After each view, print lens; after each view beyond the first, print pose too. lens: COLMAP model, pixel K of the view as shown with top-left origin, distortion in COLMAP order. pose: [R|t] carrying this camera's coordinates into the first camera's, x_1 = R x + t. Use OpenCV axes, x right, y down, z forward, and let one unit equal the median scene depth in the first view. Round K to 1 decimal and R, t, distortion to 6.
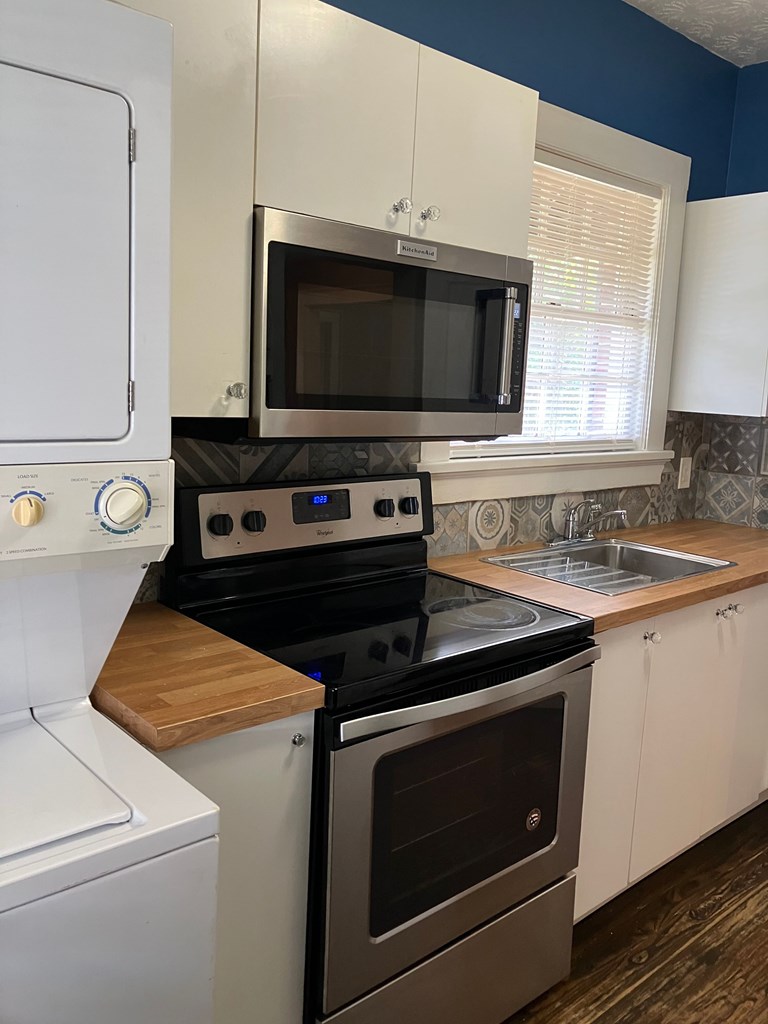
lens RADIAL K [[837.0, 0, 398.0], [0, 837.0, 497.0], [0, 0, 1]] dist [0.046198, -0.058914]
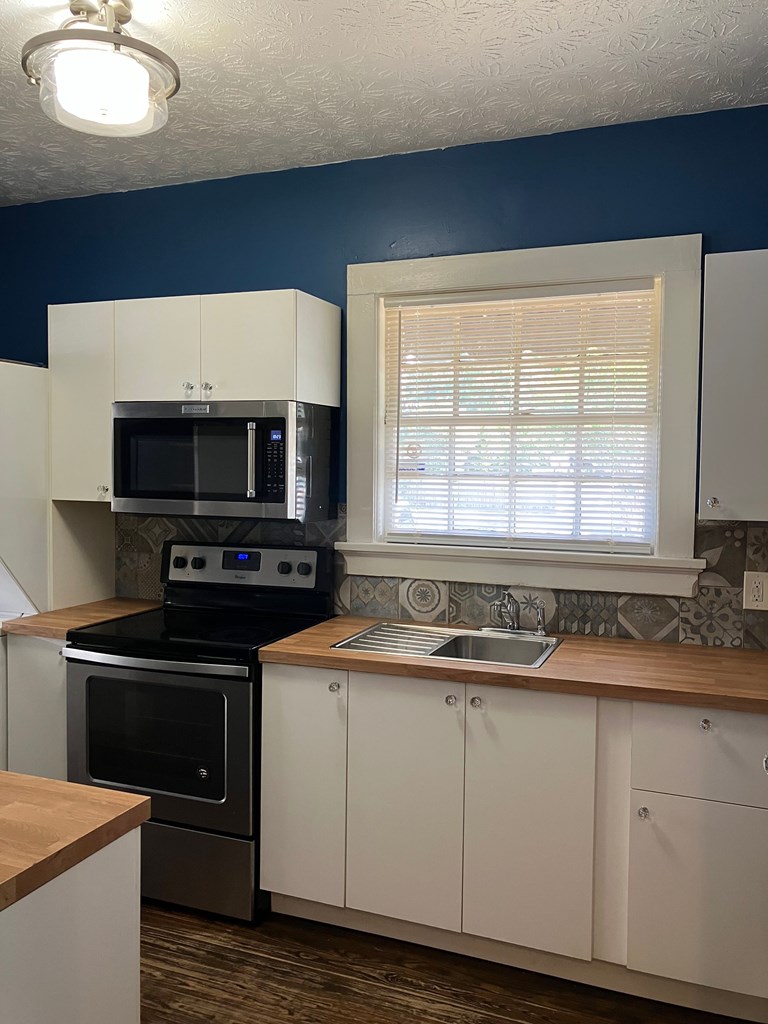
lens RADIAL K [[837.0, 0, 388.8], [0, 837.0, 503.5], [0, 0, 1]] dist [0.046198, -0.058914]
pose [[0.456555, 0.003860, -0.889687, 1.186672], [-0.116647, 0.991618, -0.055557, -0.033523], [0.882015, 0.129144, 0.453179, 0.400950]]
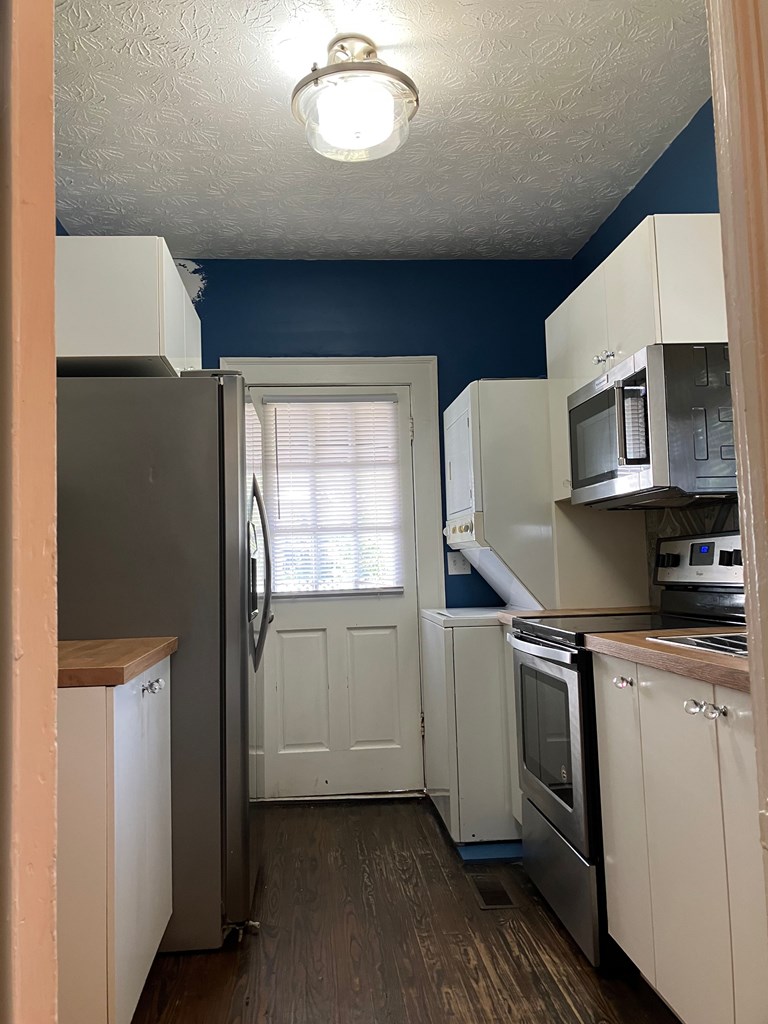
lens RADIAL K [[837.0, 0, 372.4], [0, 837.0, 503.4], [0, 0, 1]] dist [0.046198, -0.058914]
pose [[-0.604870, -0.082154, -0.792075, 1.042208], [-0.107186, 0.994012, -0.021246, 0.012329], [0.789077, 0.072048, -0.610054, 1.119460]]
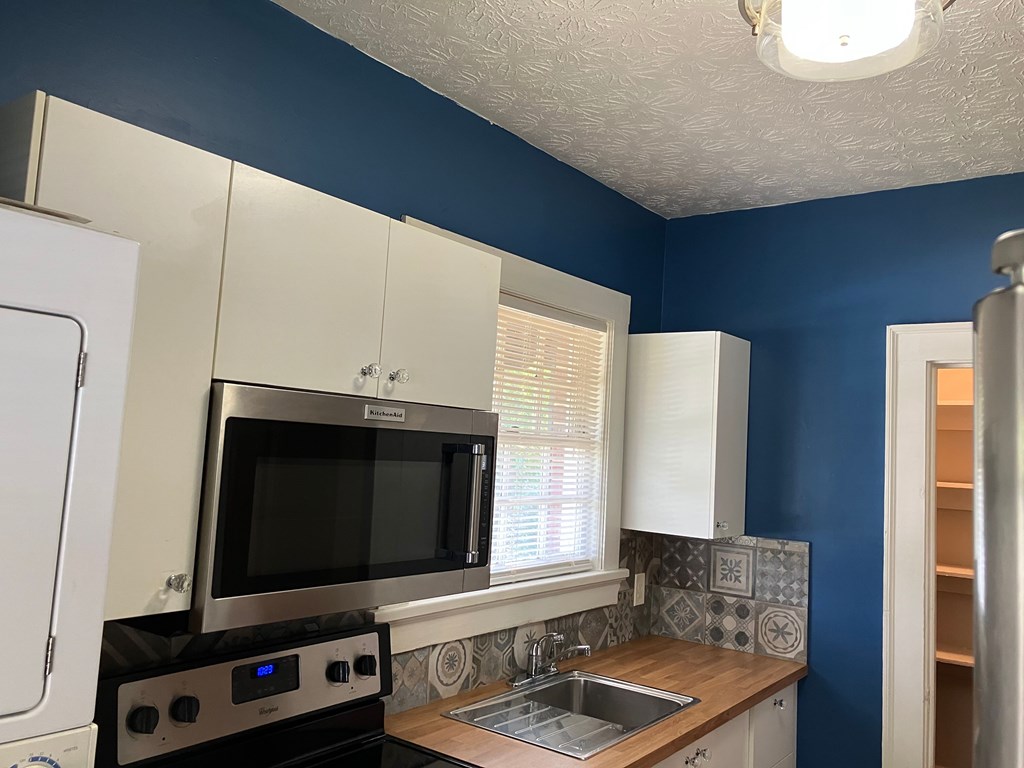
lens RADIAL K [[837.0, 0, 521.8], [0, 837.0, 376.1], [0, 0, 1]] dist [0.046198, -0.058914]
pose [[0.977403, 0.025109, 0.209889, -0.018429], [0.021557, 0.975904, -0.217131, -0.081771], [-0.210284, 0.216749, 0.953310, 0.020537]]
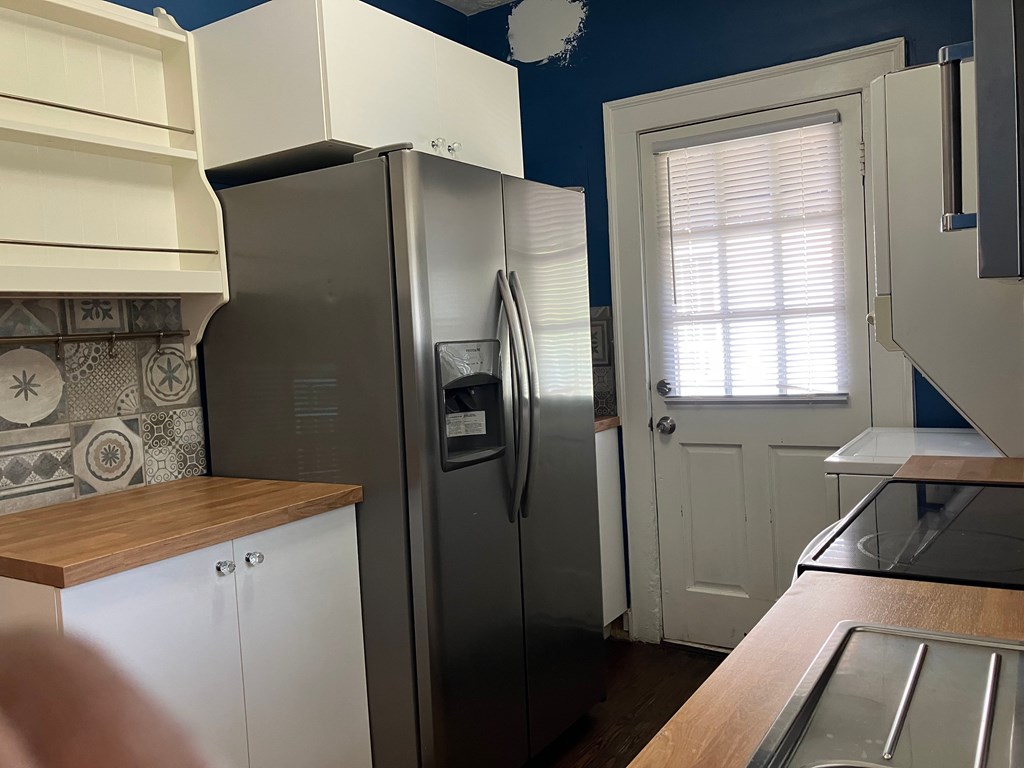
lens RADIAL K [[837.0, 0, 501.0], [0, 837.0, 376.7], [0, 0, 1]] dist [0.046198, -0.058914]
pose [[-0.963747, 0.026404, -0.265509, 0.465882], [-0.021557, 0.984133, 0.176117, -0.080833], [0.265946, 0.175456, -0.947886, 1.142498]]
